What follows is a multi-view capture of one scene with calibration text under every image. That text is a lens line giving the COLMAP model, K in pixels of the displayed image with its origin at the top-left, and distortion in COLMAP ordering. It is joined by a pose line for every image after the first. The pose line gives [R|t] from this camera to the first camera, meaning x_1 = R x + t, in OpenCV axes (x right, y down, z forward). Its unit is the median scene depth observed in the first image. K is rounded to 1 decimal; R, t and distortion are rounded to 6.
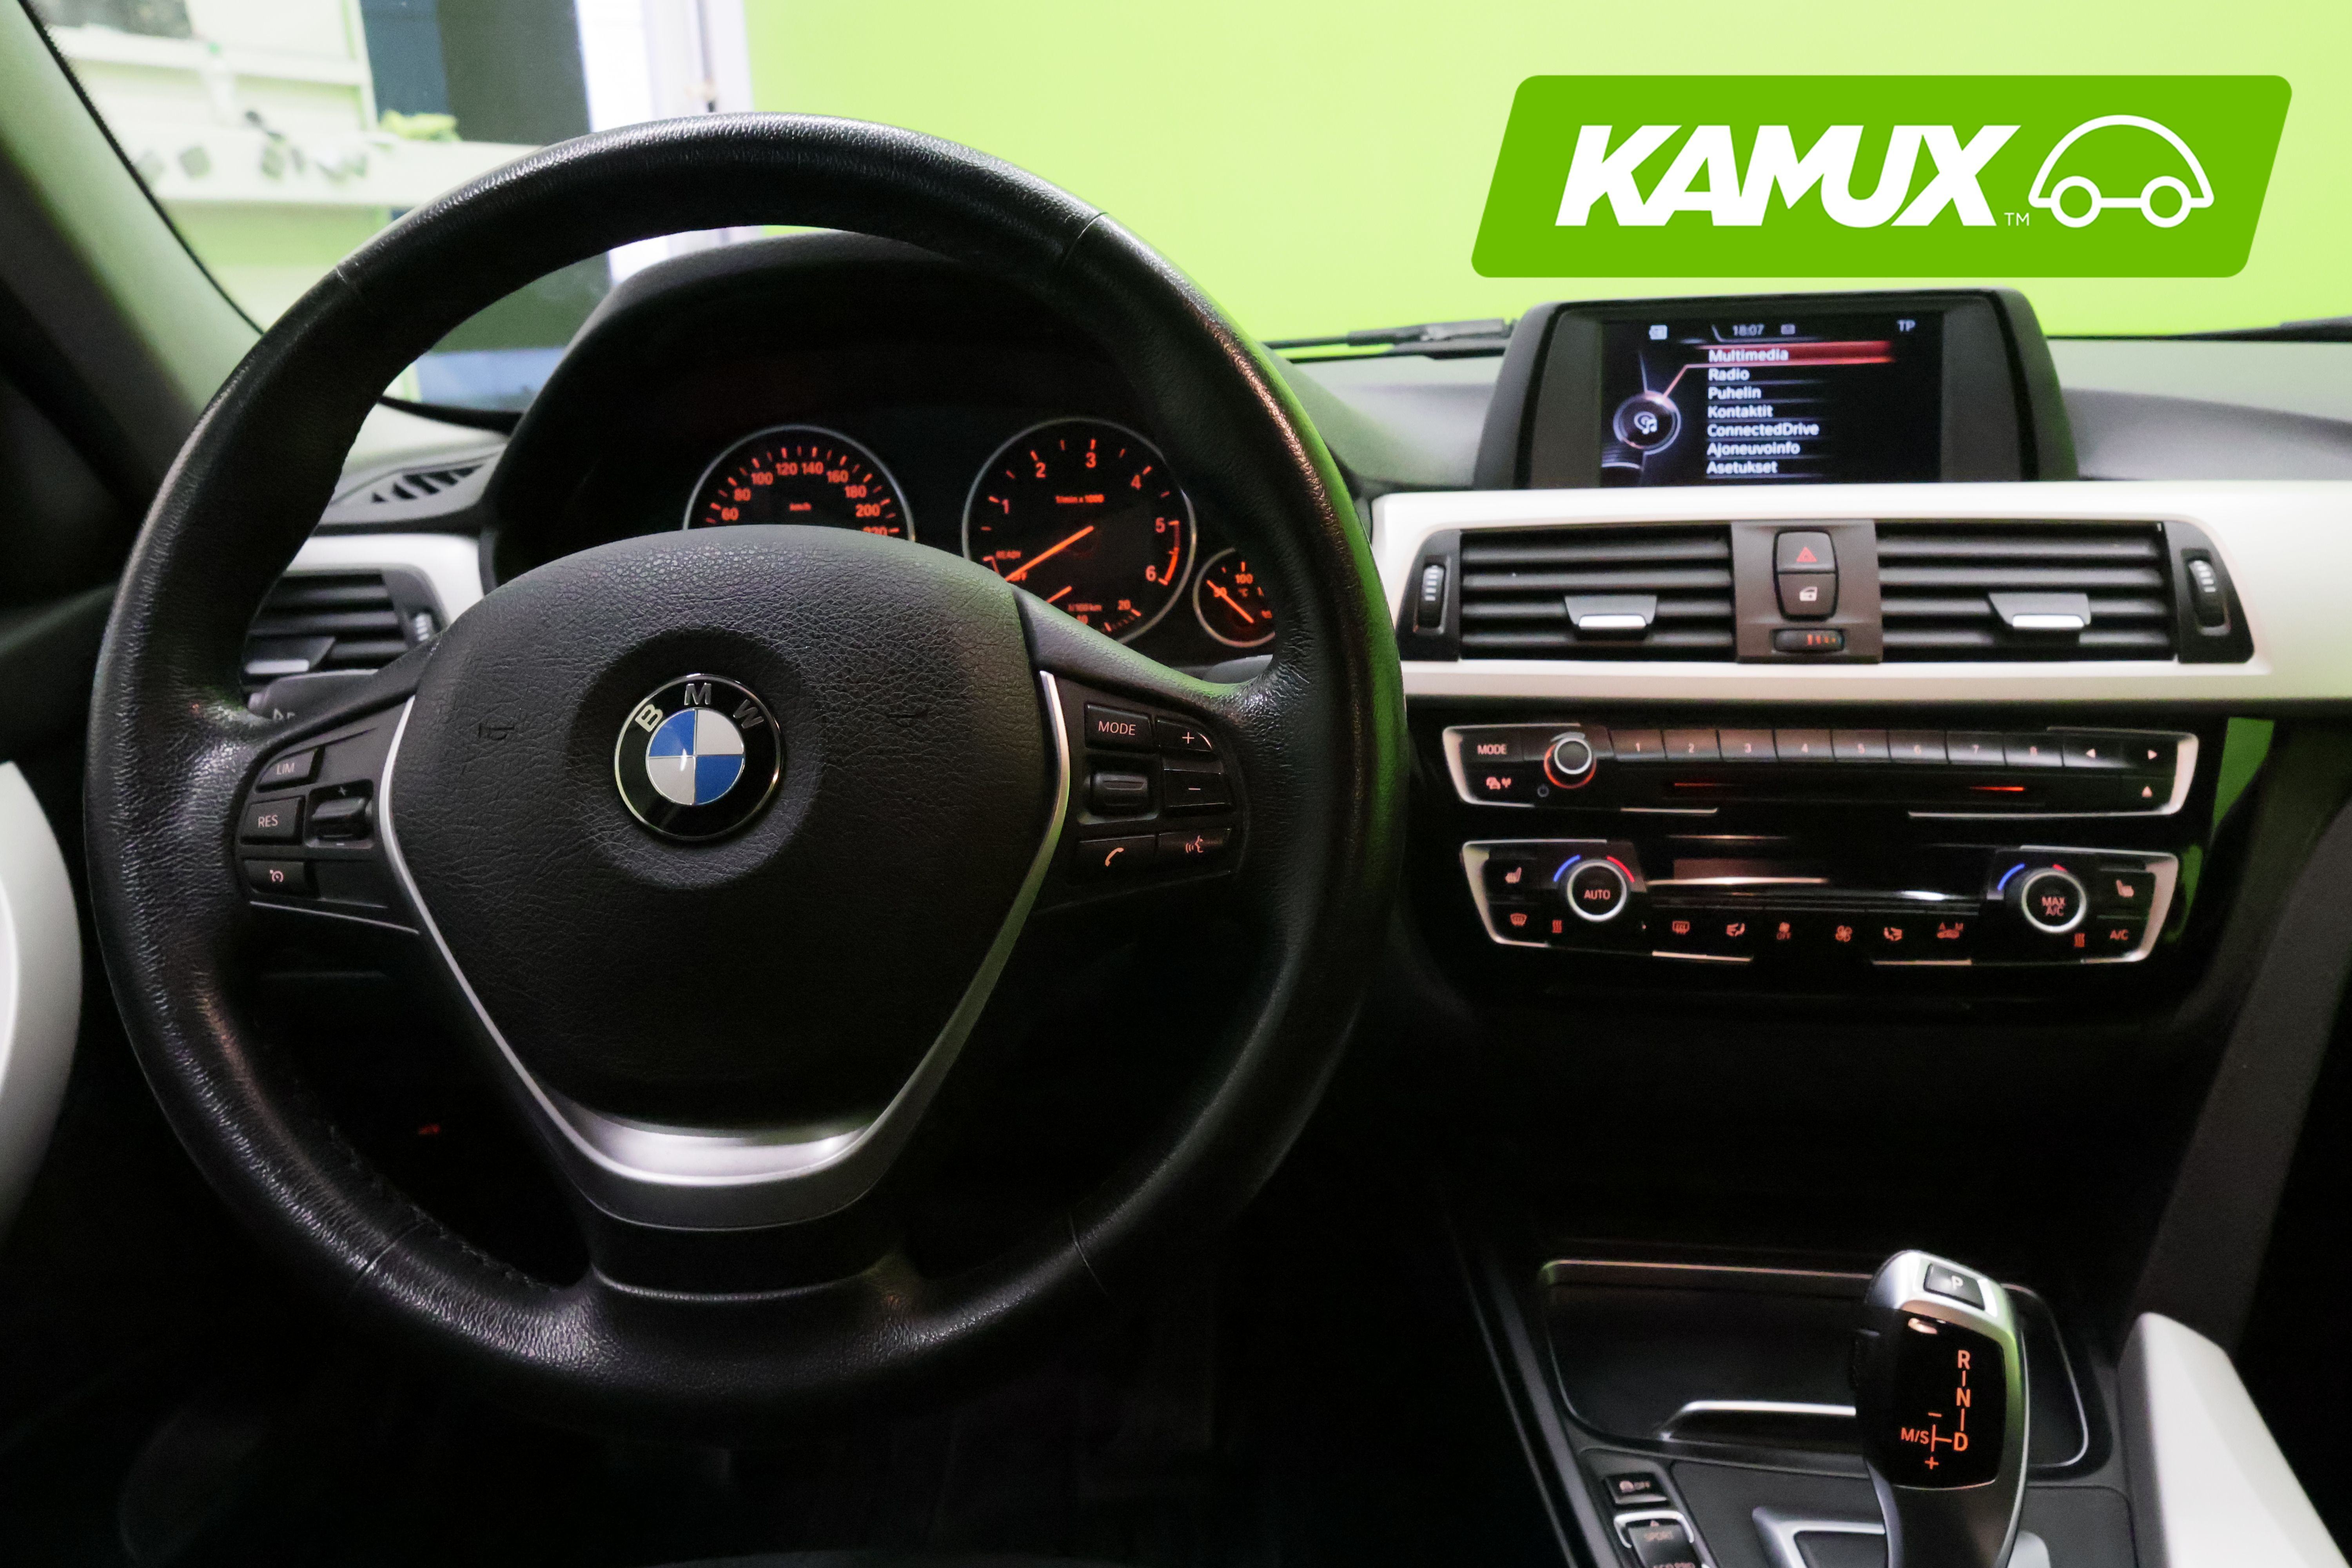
lens RADIAL K [[1776.5, 0, 1176.0], [0, 1776.5, 784.0], [0, 0, 1]] dist [0.010266, 0.000236]
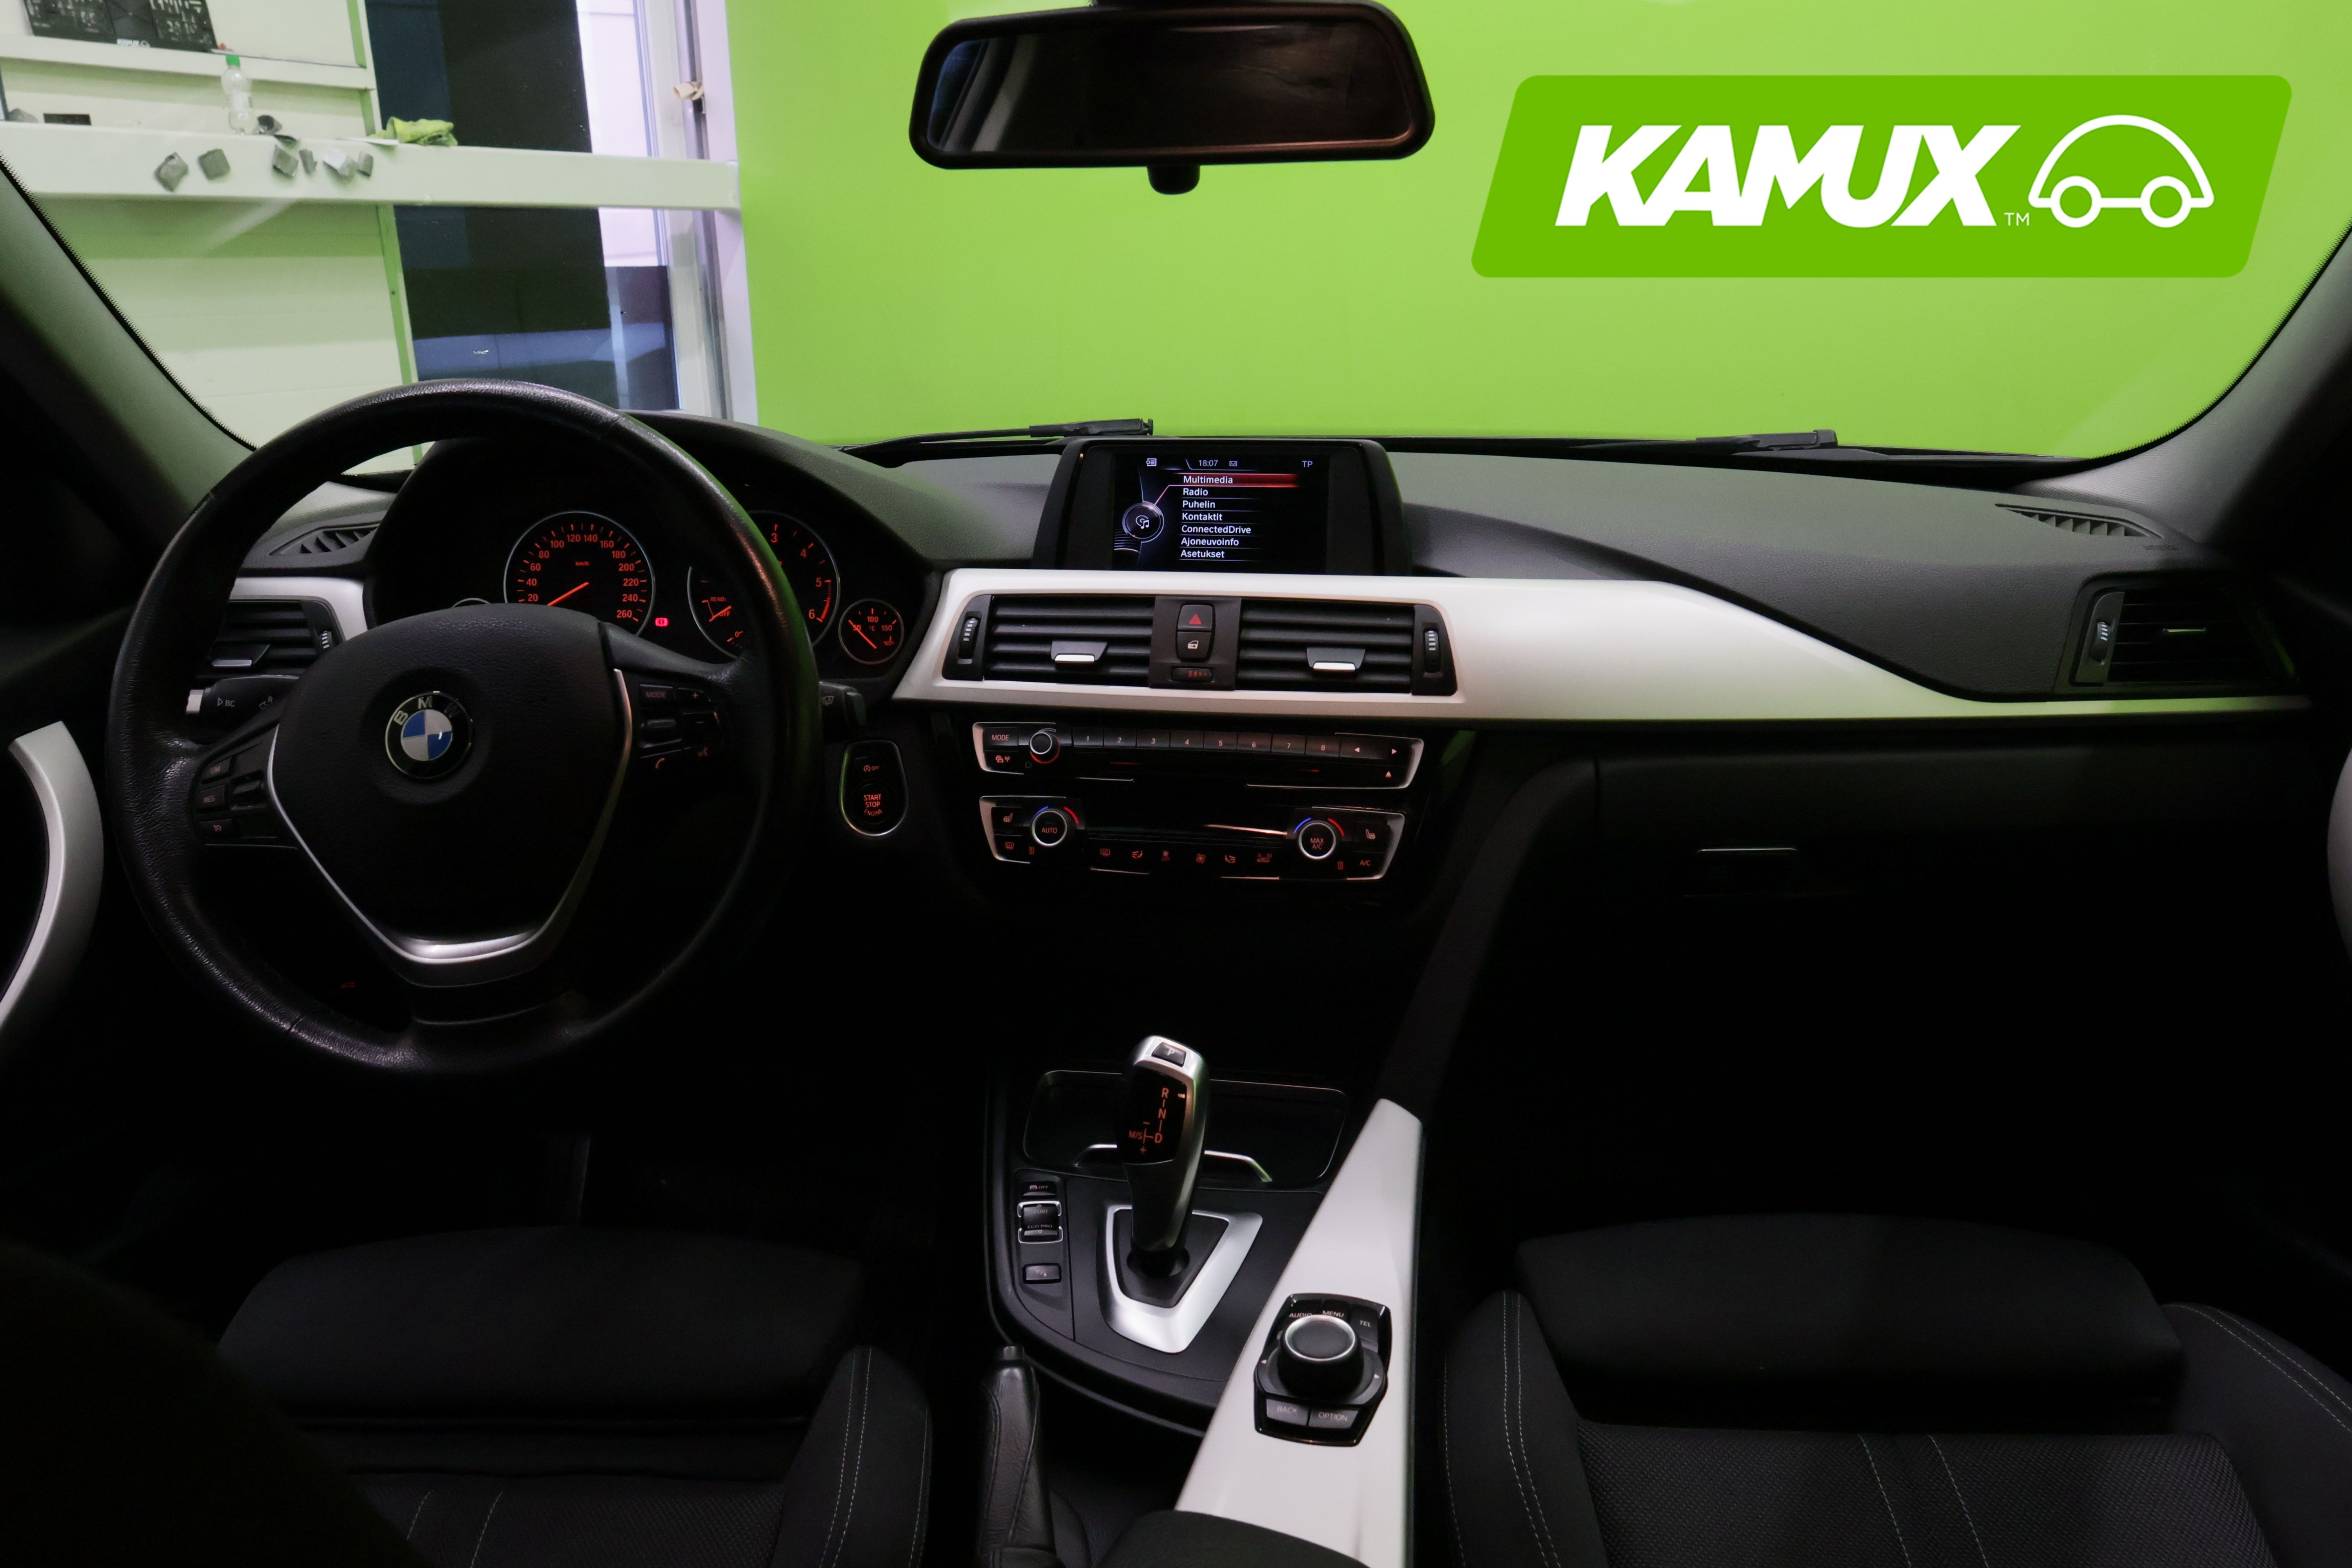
lens RADIAL K [[1776.5, 0, 1176.0], [0, 1776.5, 784.0], [0, 0, 1]] dist [0.010266, 0.000236]
pose [[0.999641, 0.025195, -0.009073, 0.323147], [-0.025005, 0.999479, 0.020390, -0.013180], [0.009582, -0.020155, 0.999751, -0.527177]]
